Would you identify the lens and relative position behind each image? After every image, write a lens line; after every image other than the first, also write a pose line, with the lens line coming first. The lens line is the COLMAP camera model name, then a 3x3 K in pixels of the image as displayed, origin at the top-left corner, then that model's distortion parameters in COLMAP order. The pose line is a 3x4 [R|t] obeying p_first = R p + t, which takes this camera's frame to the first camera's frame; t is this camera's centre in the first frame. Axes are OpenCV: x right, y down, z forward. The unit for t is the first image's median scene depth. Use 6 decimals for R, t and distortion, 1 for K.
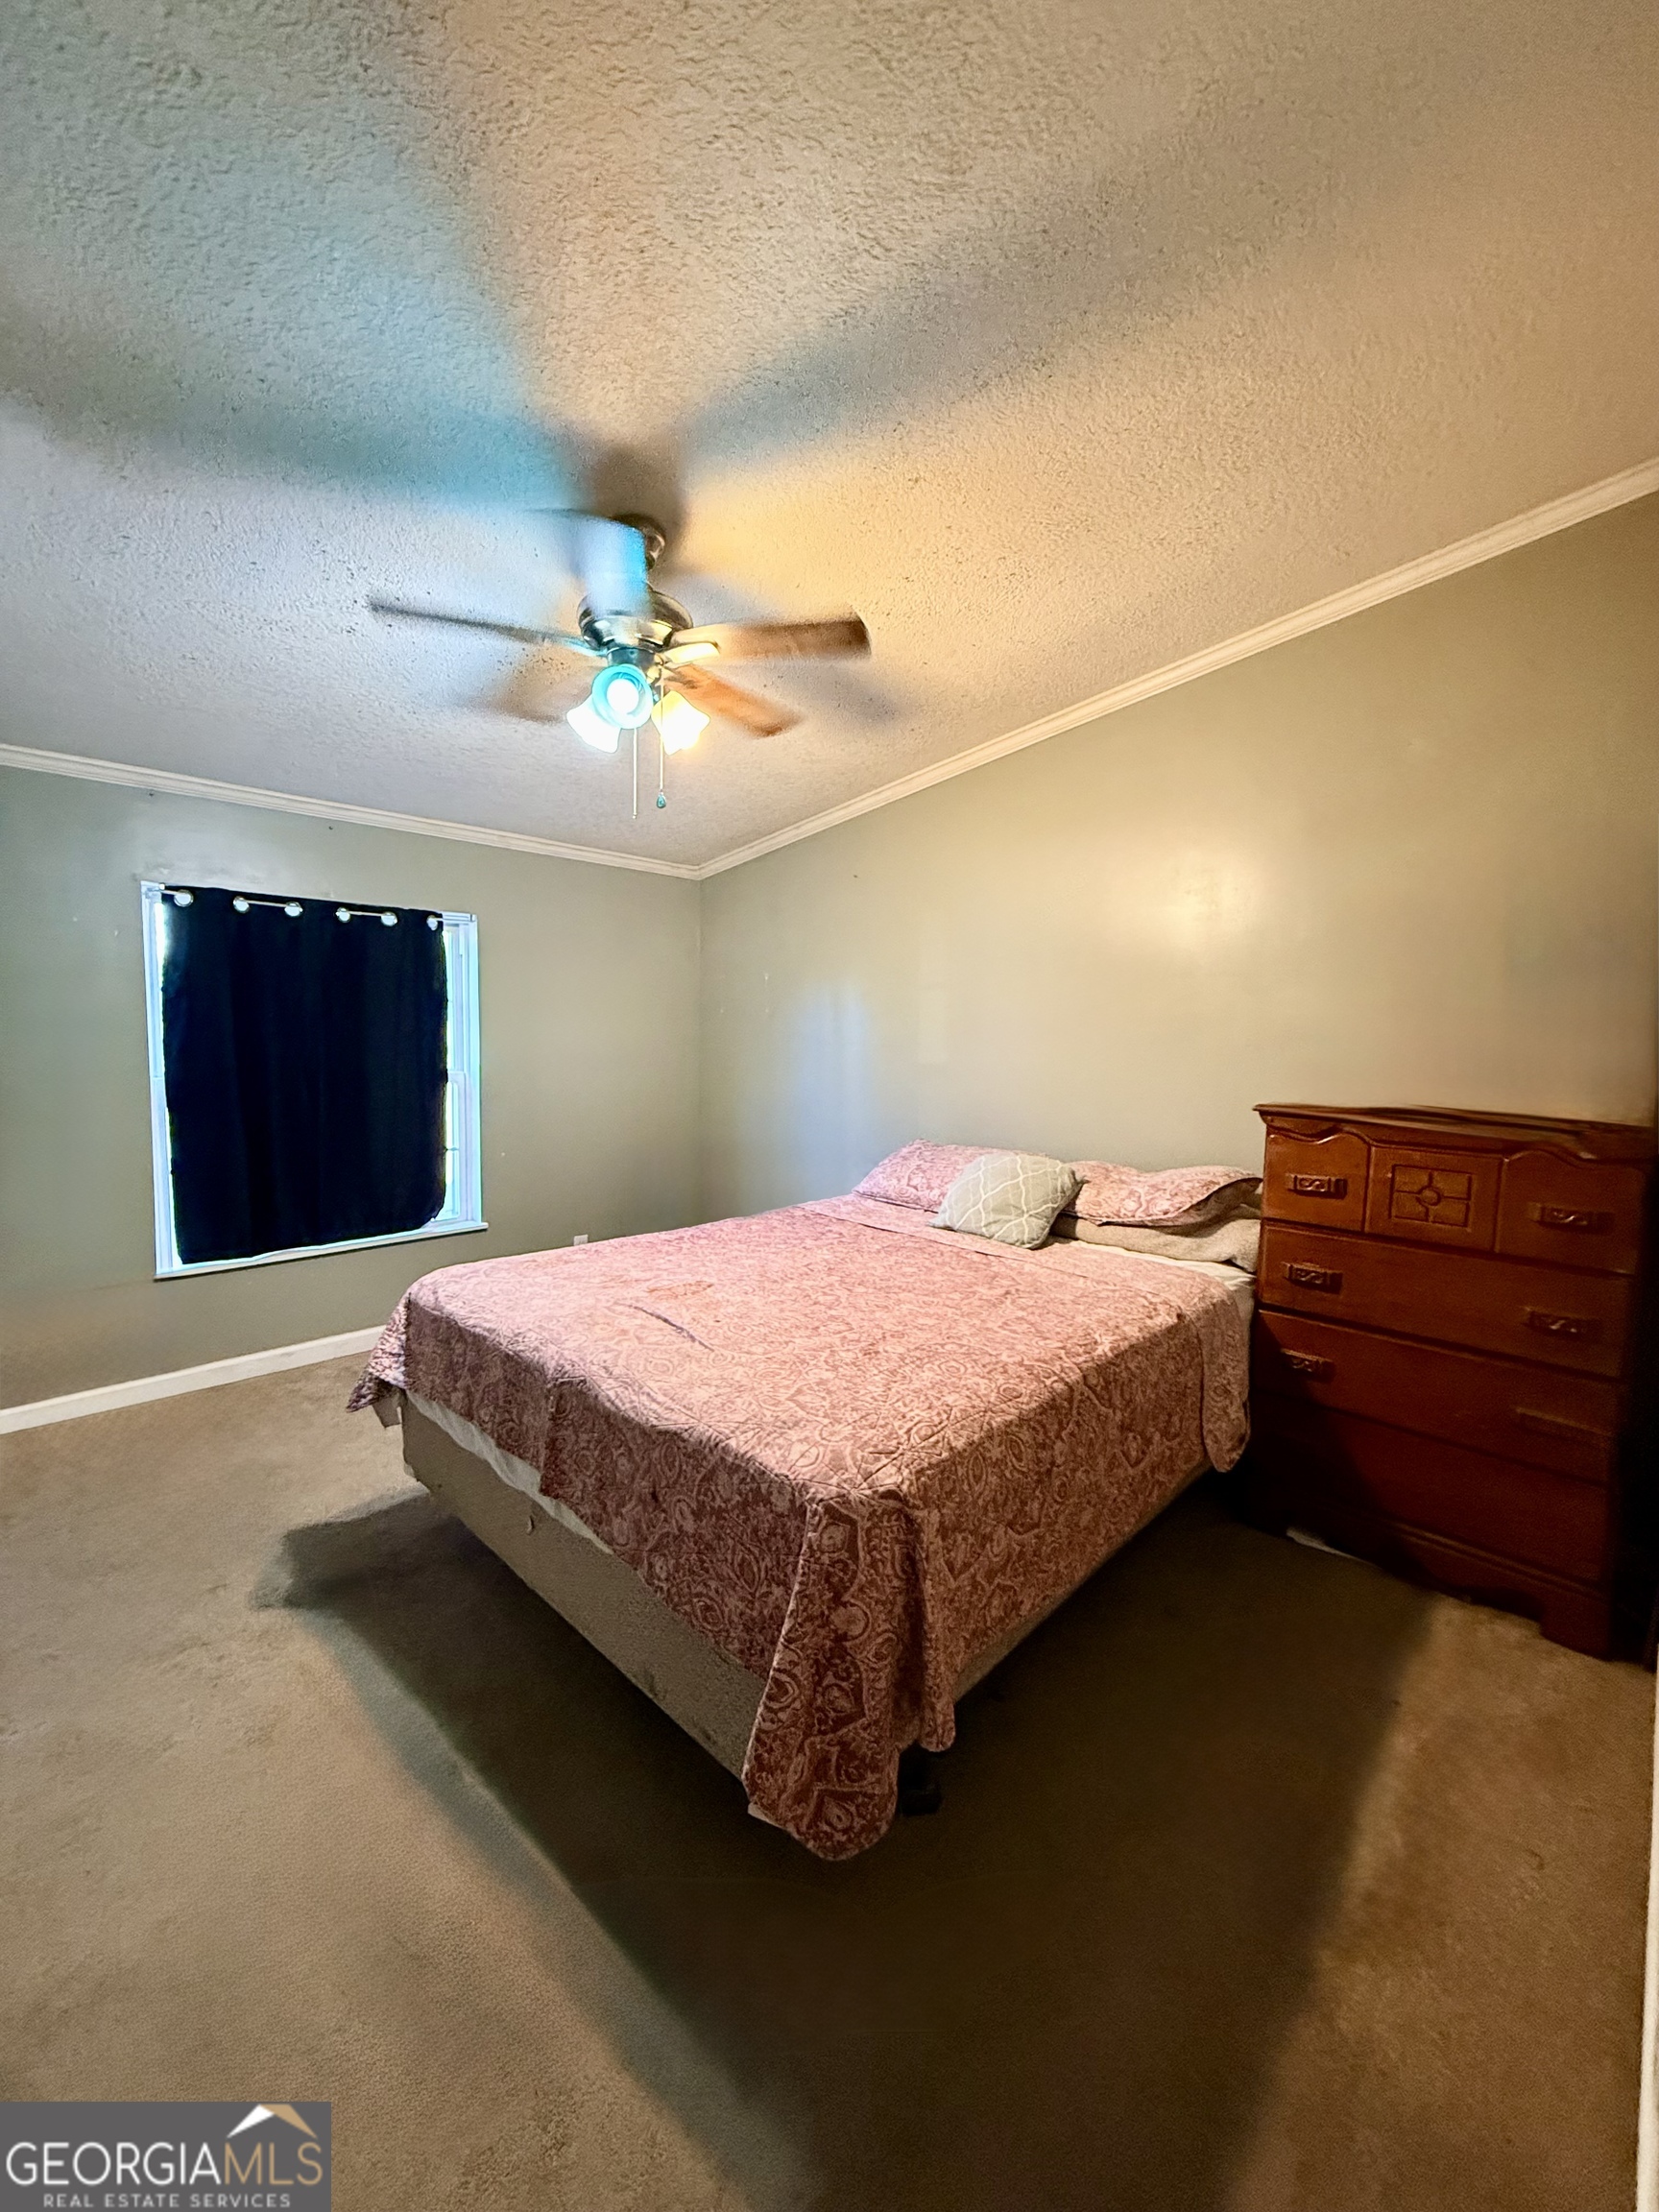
lens RADIAL K [[883.0, 0, 835.4], [0, 883.0, 1102.7], [0, 0, 1]] dist [0.001036, -0.000069]
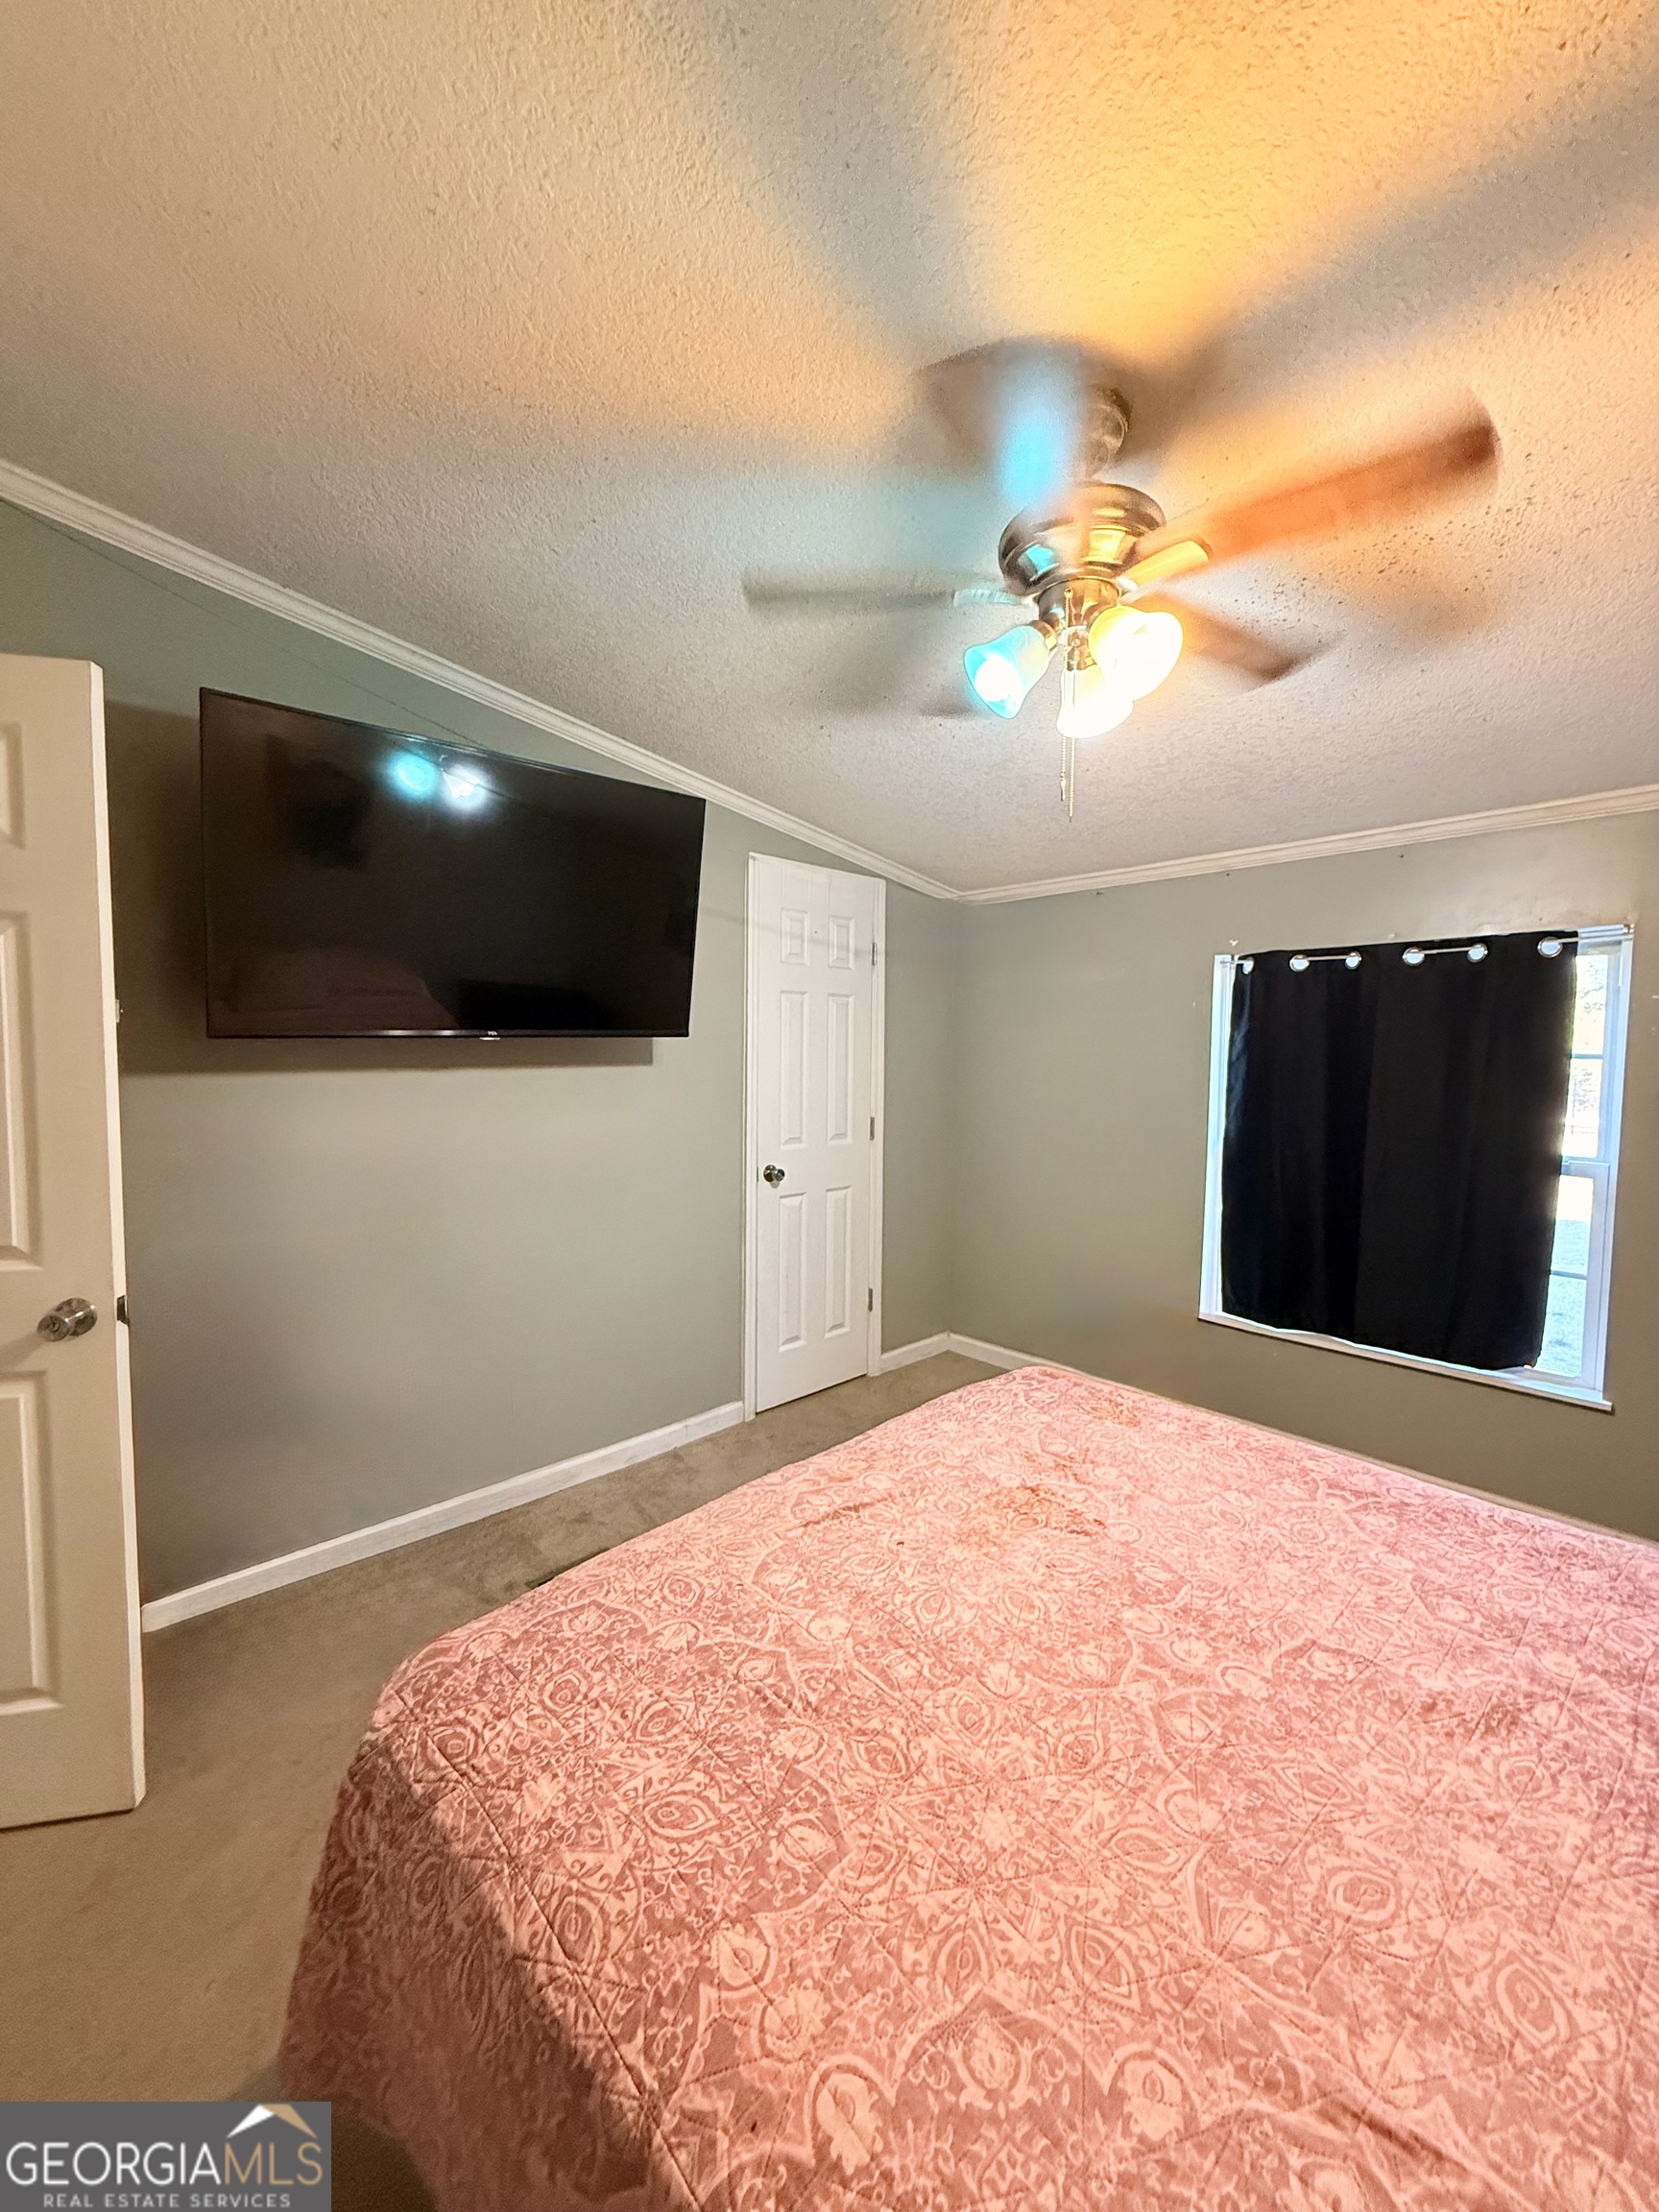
lens RADIAL K [[883.0, 0, 835.5], [0, 883.0, 1105.1], [0, 0, 1]] dist [0.001036, -0.000069]
pose [[-0.041964, 0.048708, -0.997931, 0.493431], [-0.089889, 0.994576, 0.052324, -0.116284], [0.995067, 0.091899, -0.037358, 0.848464]]
